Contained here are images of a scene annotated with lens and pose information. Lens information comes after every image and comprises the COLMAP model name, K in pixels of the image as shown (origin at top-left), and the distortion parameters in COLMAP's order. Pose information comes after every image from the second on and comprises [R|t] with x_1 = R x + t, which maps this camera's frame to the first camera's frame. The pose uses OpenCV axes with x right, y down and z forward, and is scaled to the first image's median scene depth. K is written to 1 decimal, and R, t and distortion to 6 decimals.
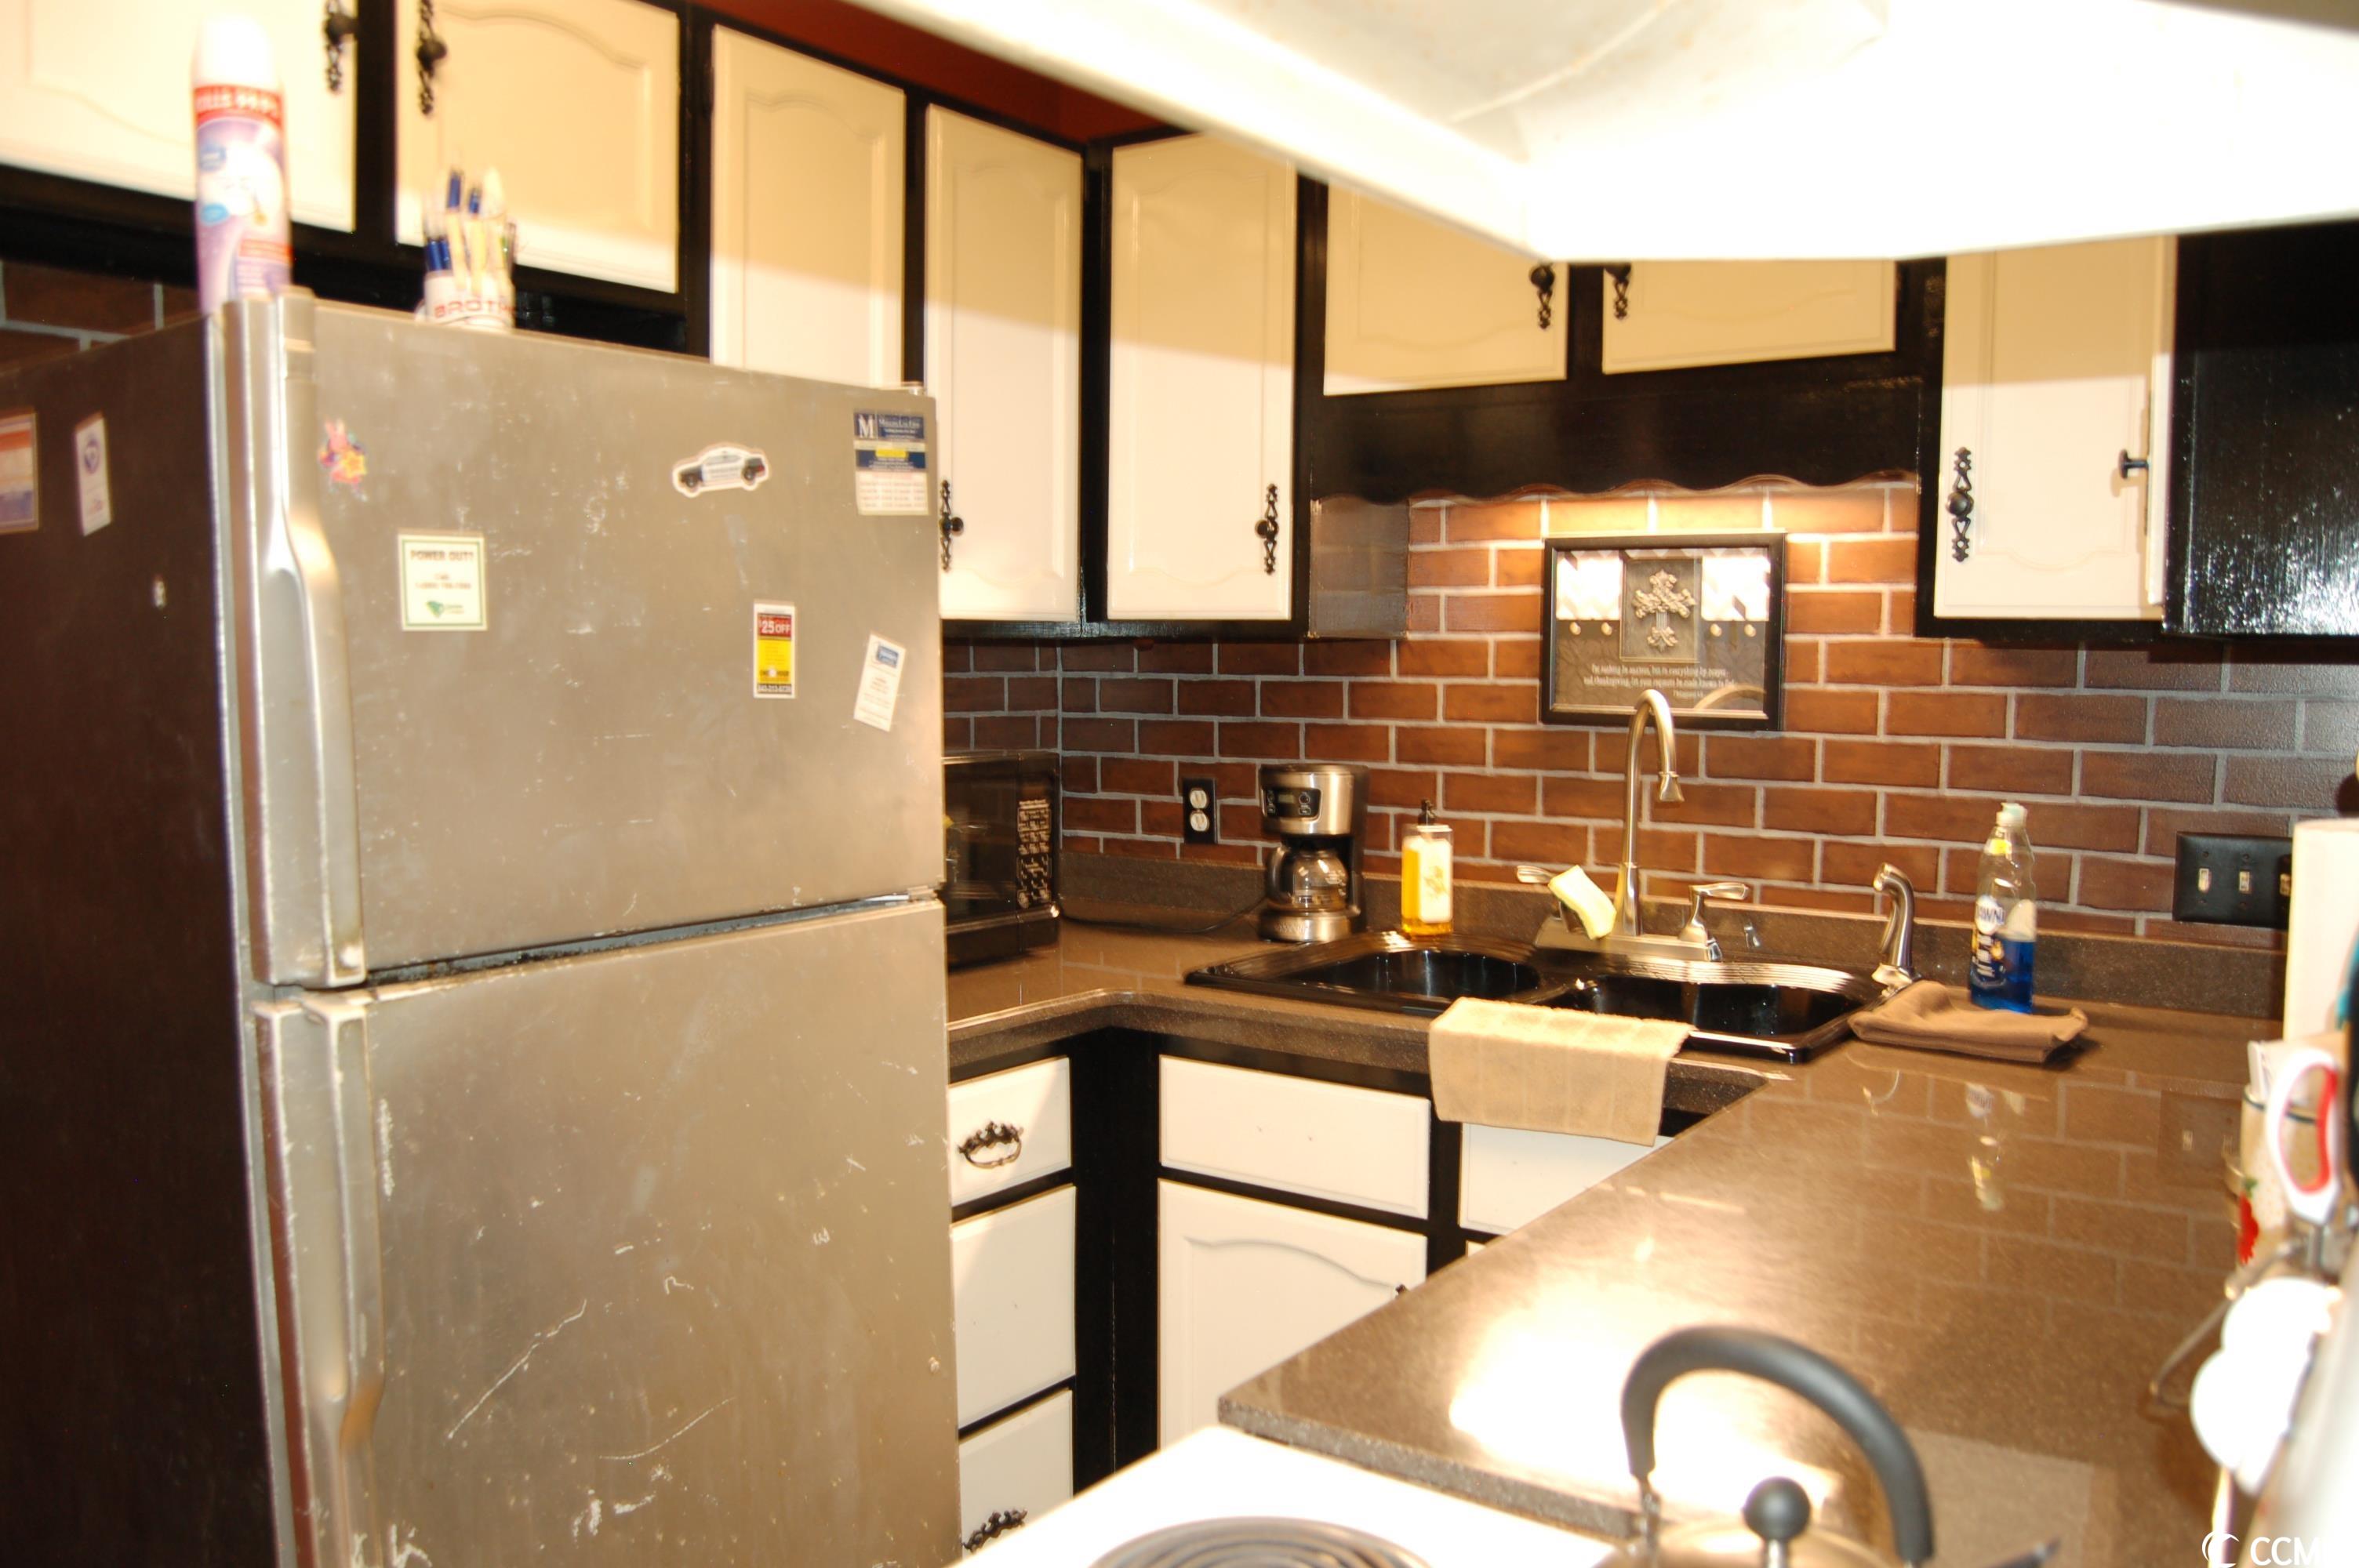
lens RADIAL K [[1892.2, 0, 1196.8], [0, 1892.2, 782.4], [0, 0, 1]] dist [-0.022168, -0.004039]
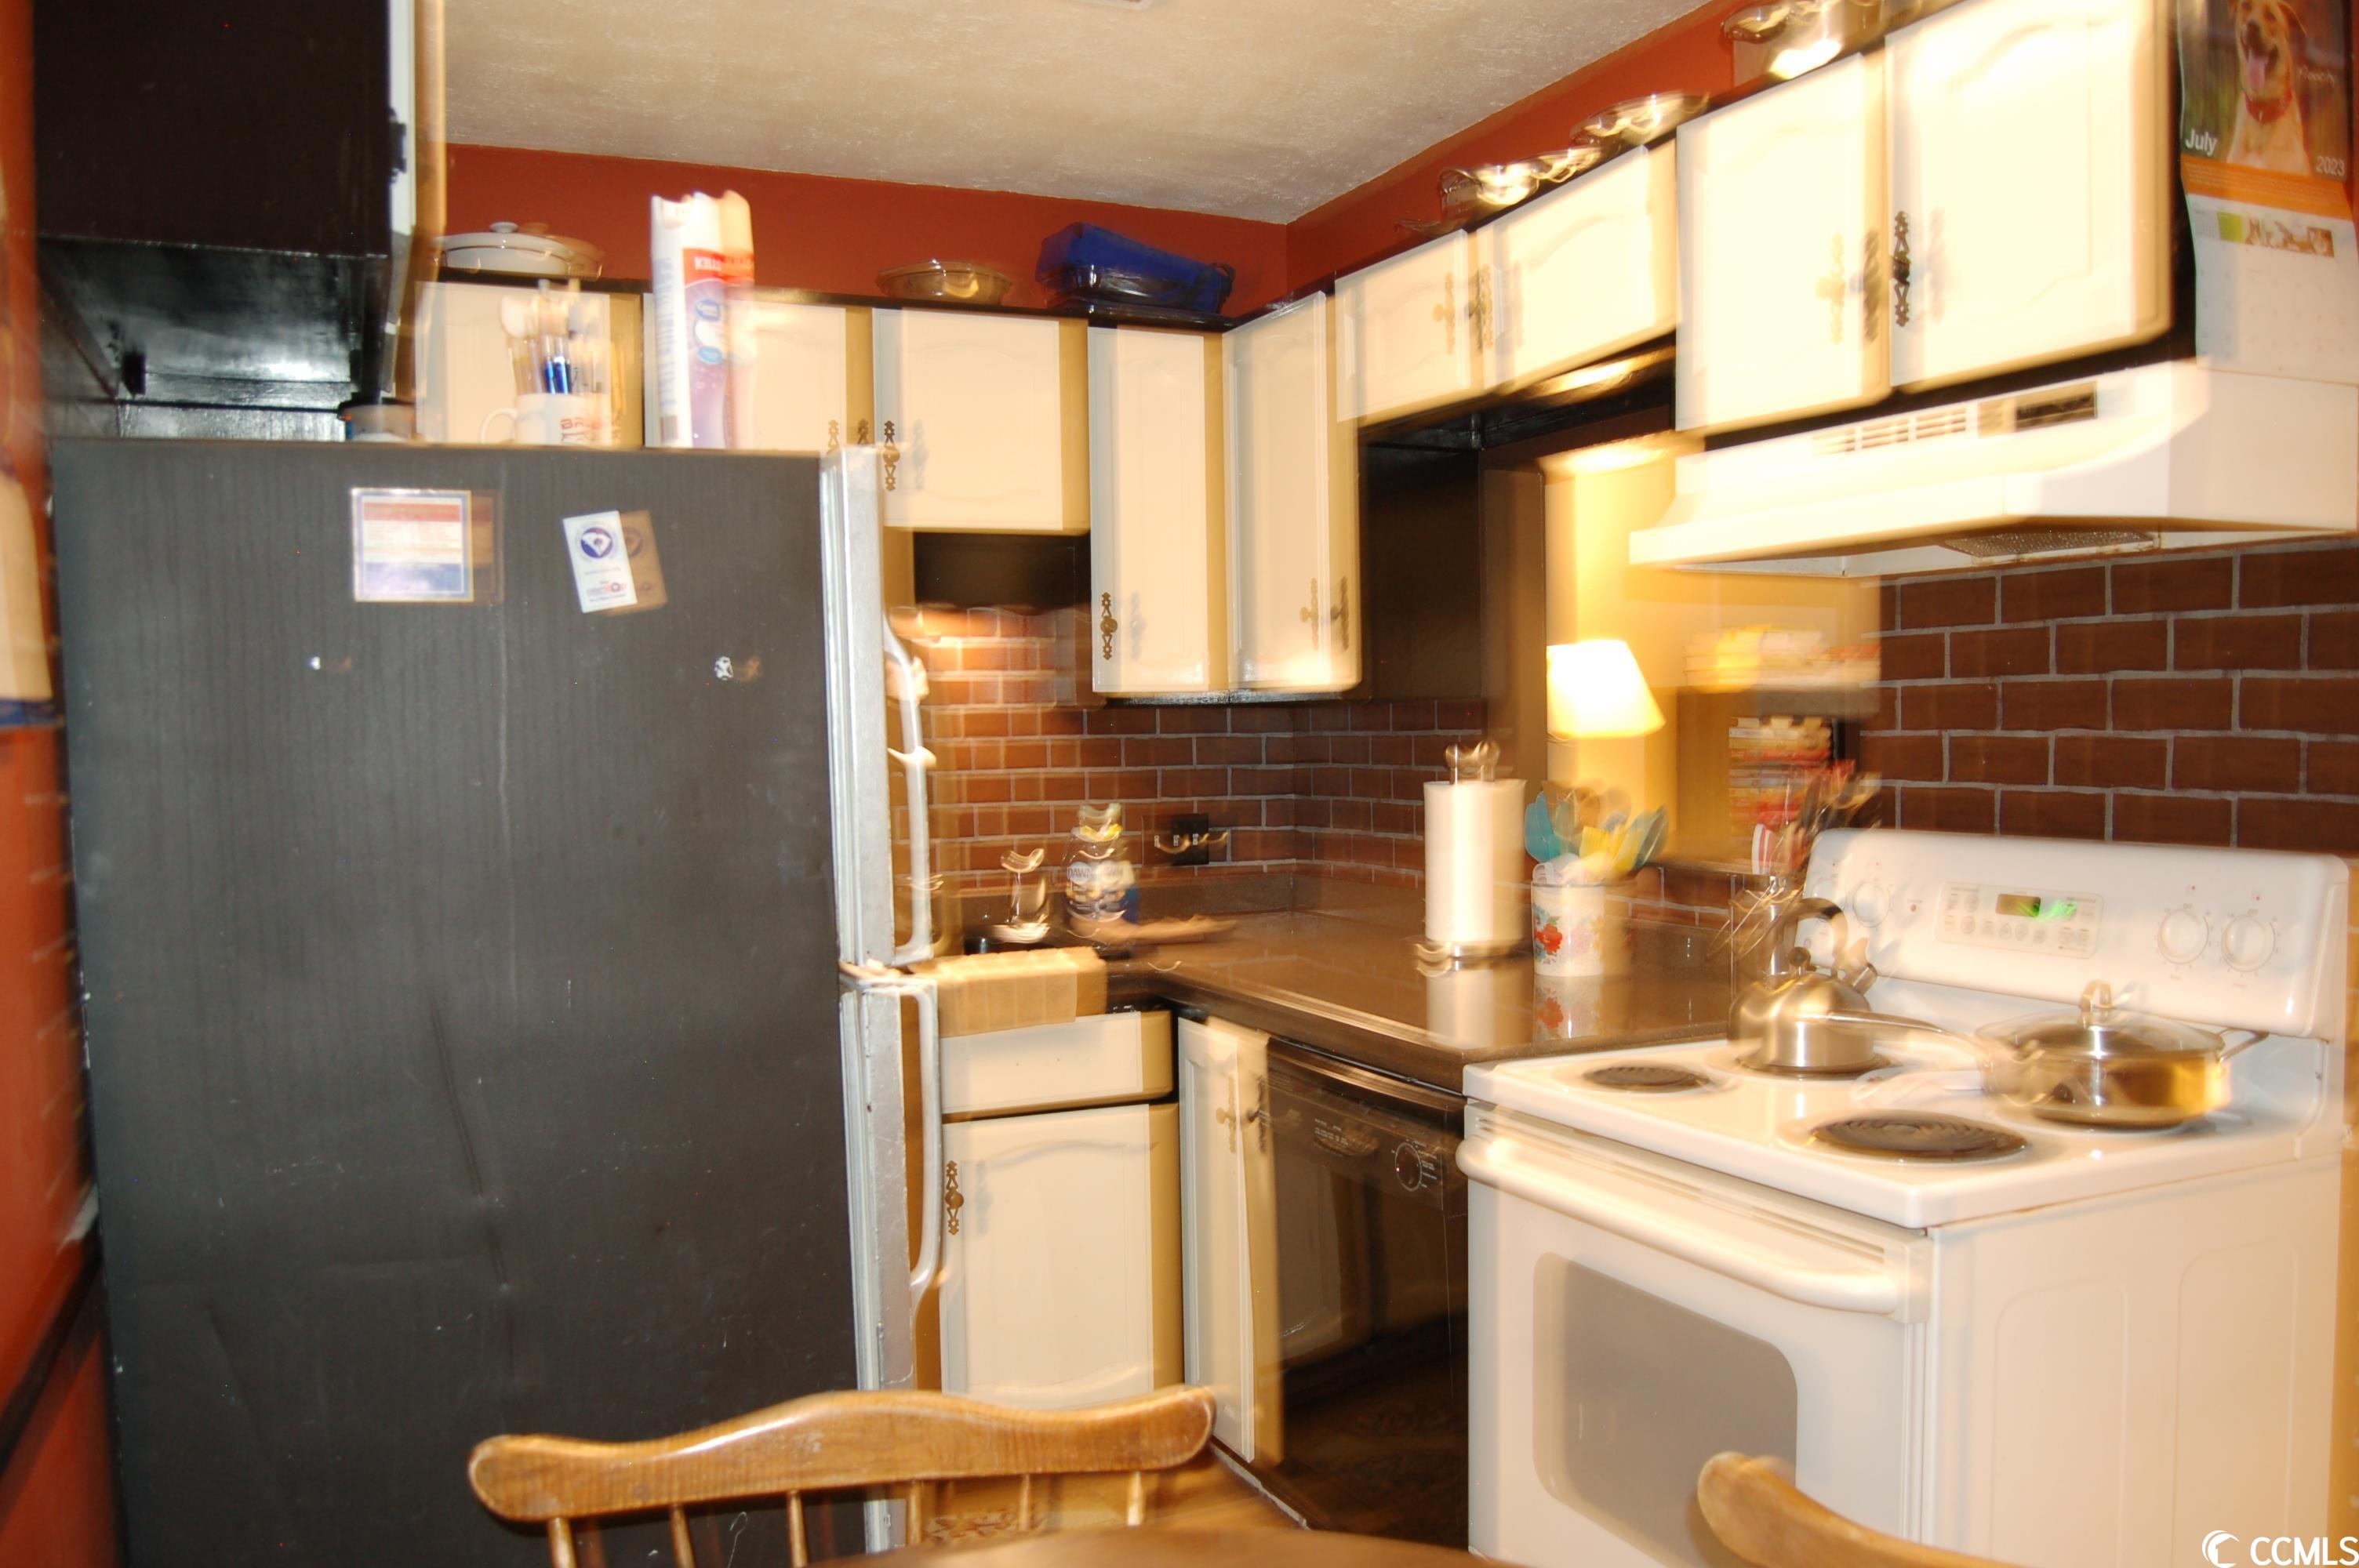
lens RADIAL K [[1867.6, 0, 1205.4], [0, 1867.6, 779.5], [0, 0, 1]] dist [-0.082934, 0.024576]
pose [[0.507316, -0.036404, 0.860991, -0.799657], [0.076098, 0.997097, -0.002680, -0.000557], [-0.858393, 0.066880, 0.508614, 0.074284]]
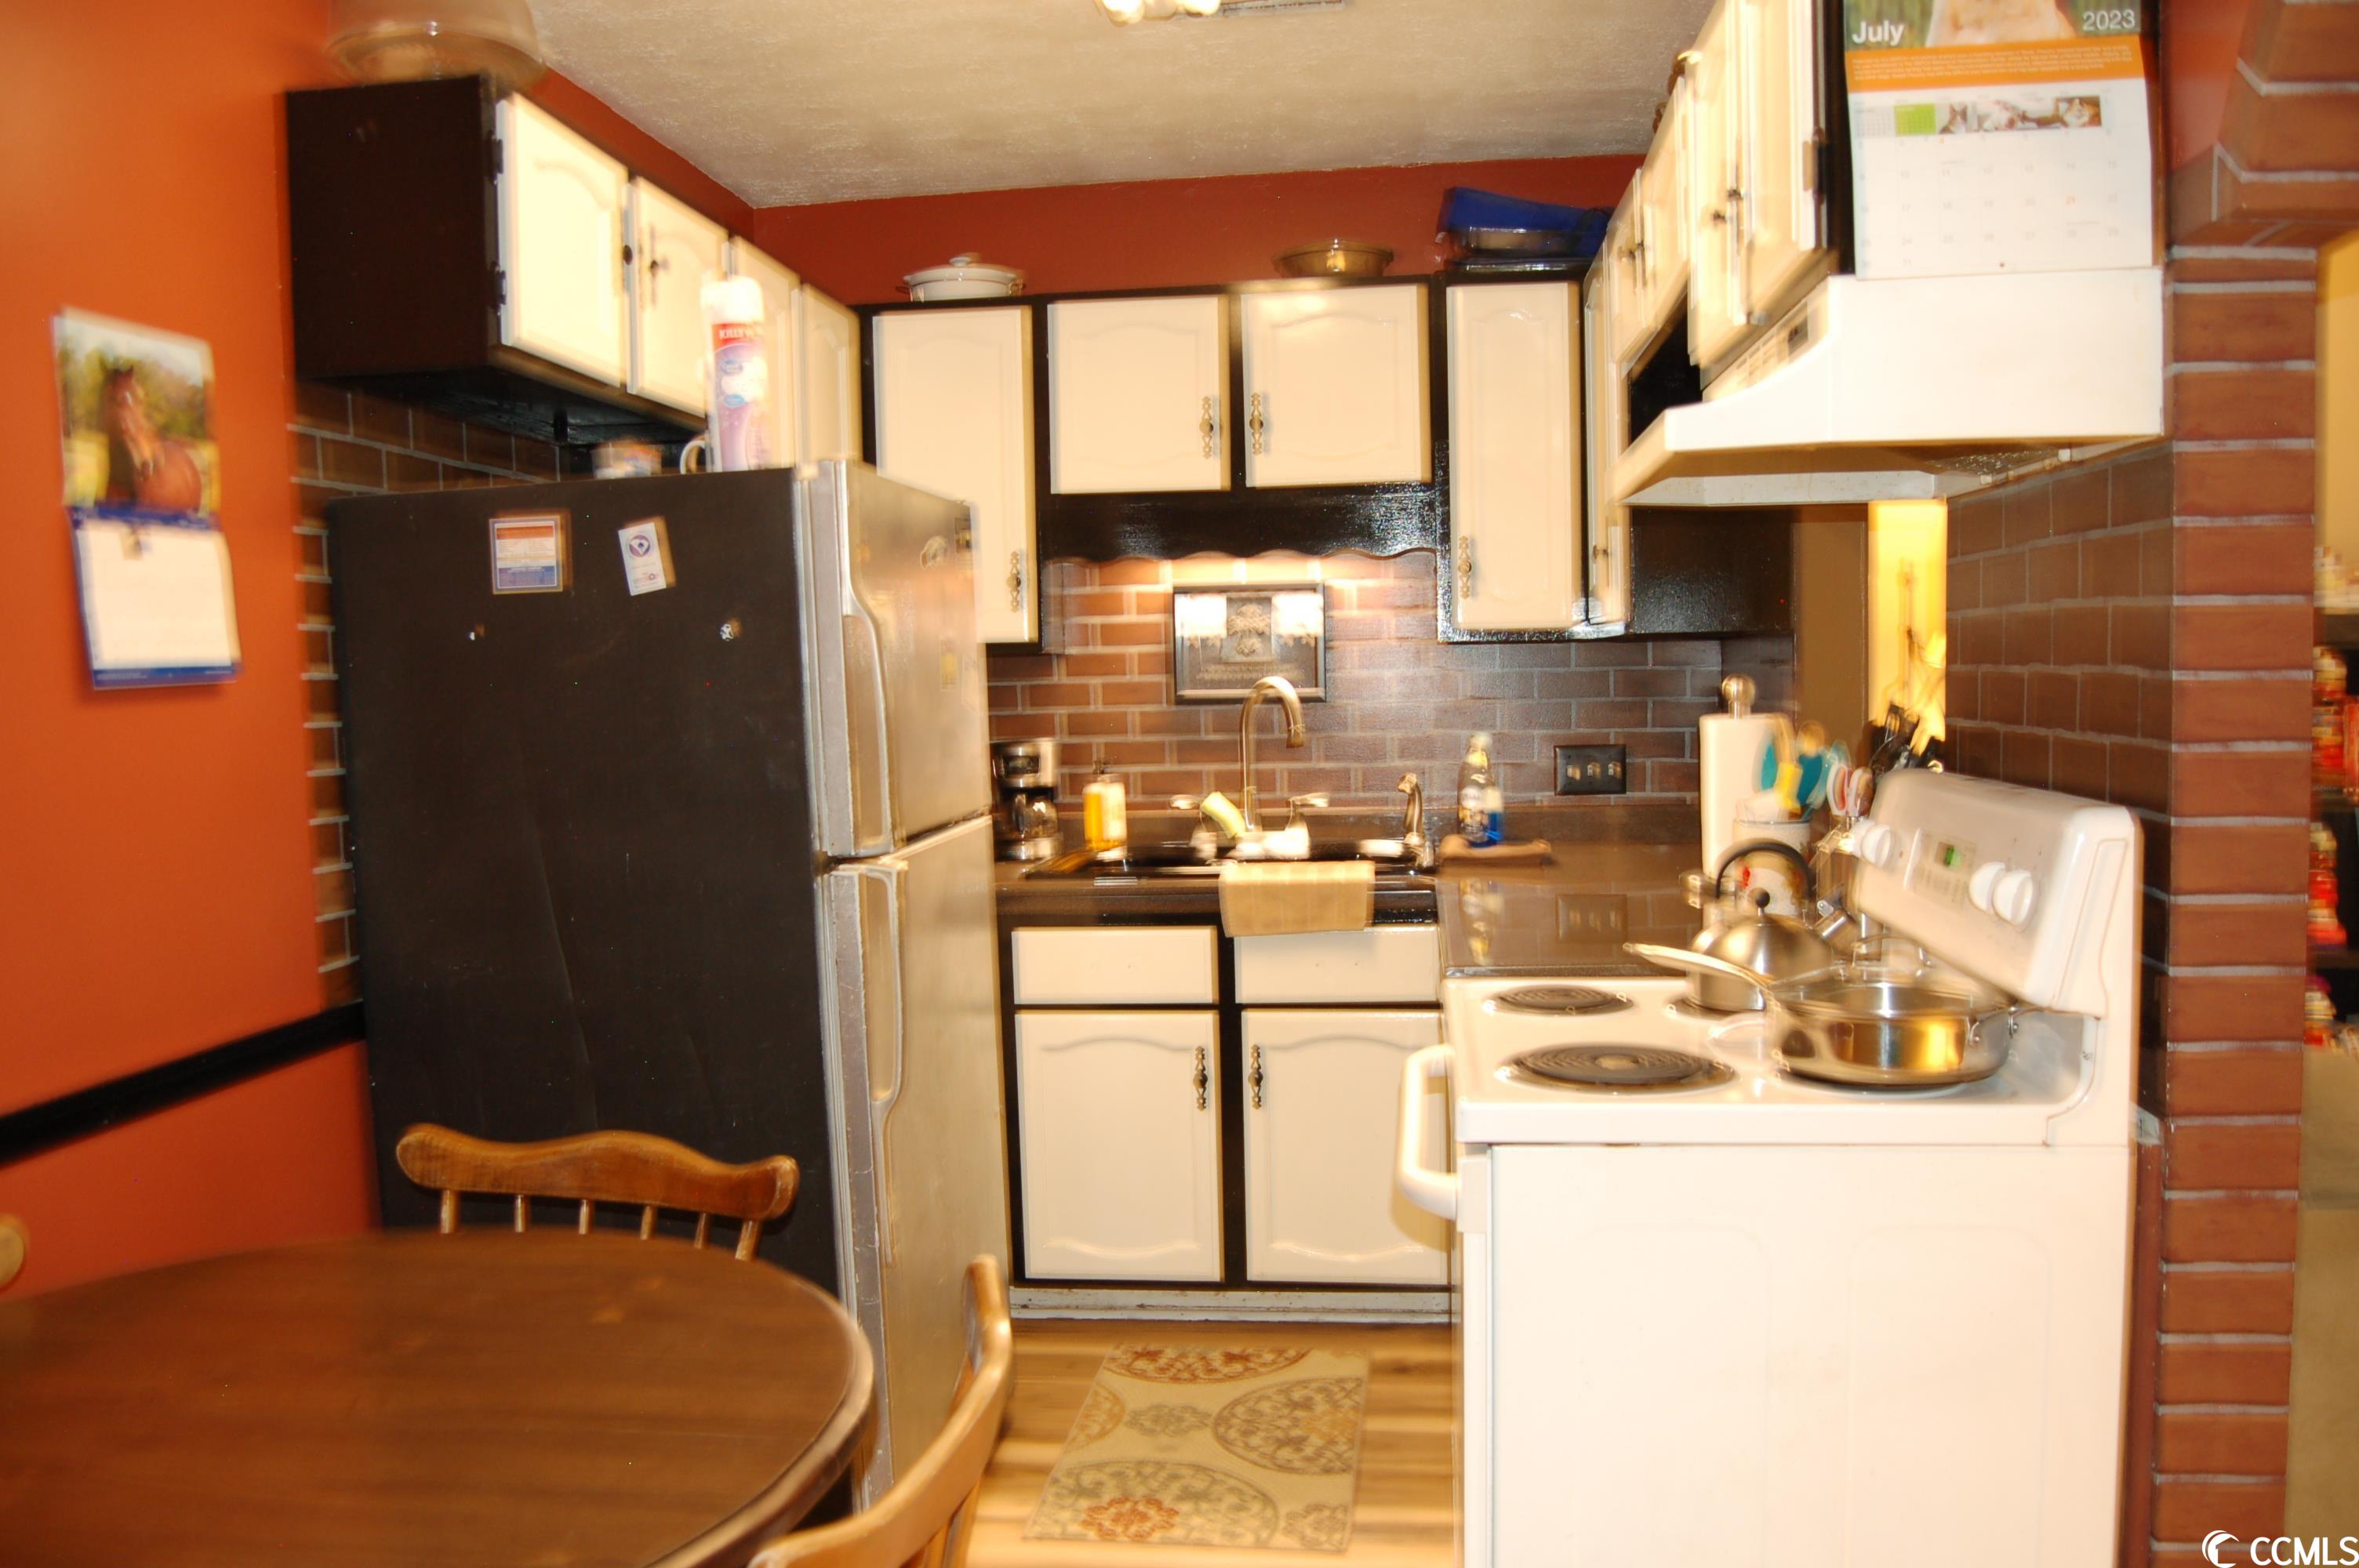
lens RADIAL K [[1867.6, 0, 1200.3], [0, 1867.6, 799.0], [0, 0, 1]] dist [-0.082934, 0.024576]
pose [[0.877882, -0.059814, 0.475127, -0.544726], [0.062688, 0.997985, 0.009809, 0.032712], [-0.474756, 0.021173, 0.879863, -0.354329]]
